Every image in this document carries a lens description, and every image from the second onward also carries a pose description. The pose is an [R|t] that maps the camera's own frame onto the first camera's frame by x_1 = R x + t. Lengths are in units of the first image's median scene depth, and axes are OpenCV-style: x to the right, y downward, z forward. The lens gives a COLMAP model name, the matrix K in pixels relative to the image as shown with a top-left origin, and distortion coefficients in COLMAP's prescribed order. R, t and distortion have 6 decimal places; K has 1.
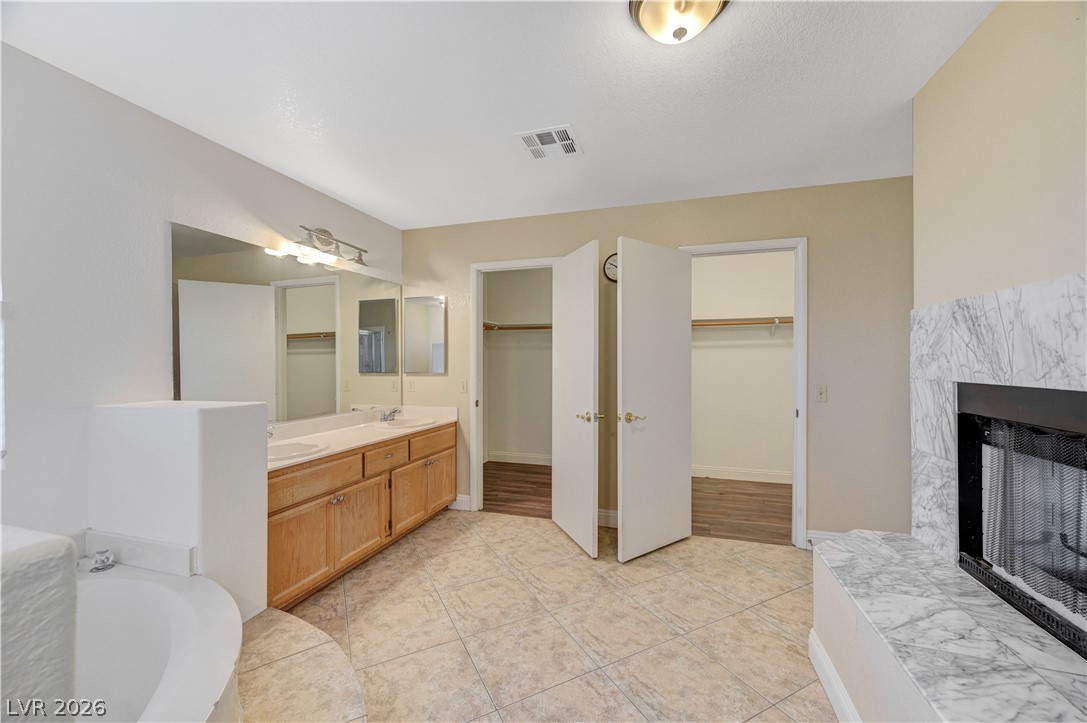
lens RADIAL K [[429.5, 0, 544.9], [0, 429.5, 364.5], [0, 0, 1]] dist [-0.000382, 0.000168]
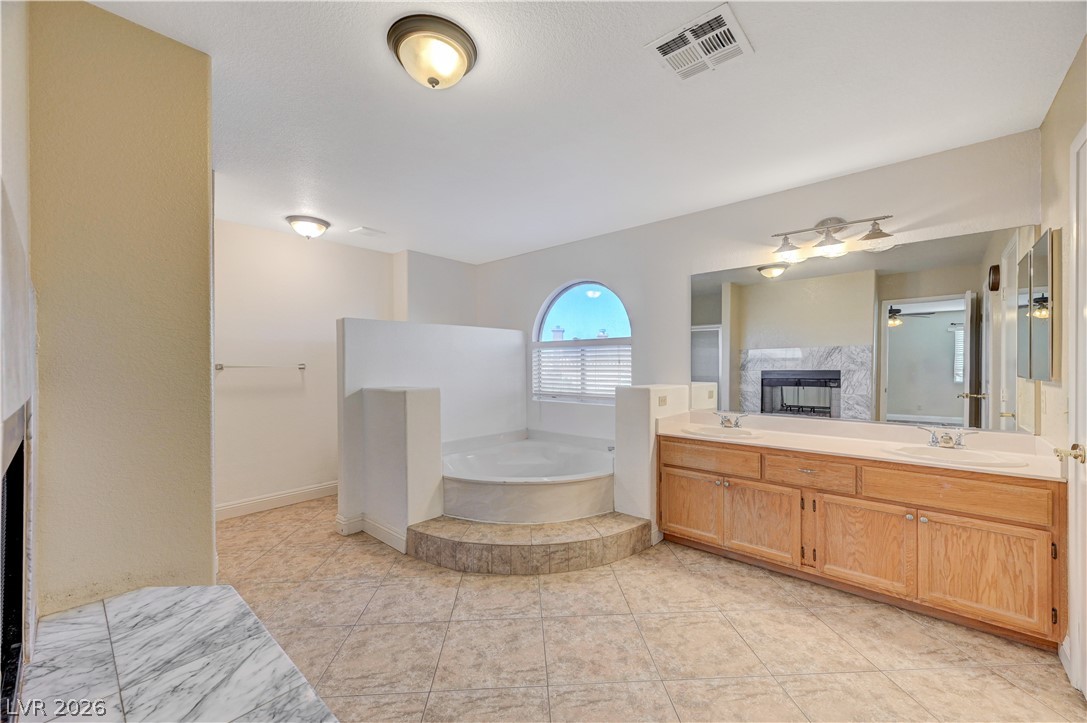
lens RADIAL K [[429.5, 0, 544.9], [0, 429.5, 364.5], [0, 0, 1]] dist [-0.000382, 0.000168]
pose [[-0.417101, 0.005394, -0.908844, 0.734234], [0.001507, 0.999985, 0.005243, -0.005548], [0.908859, 0.000817, -0.417103, 1.031850]]
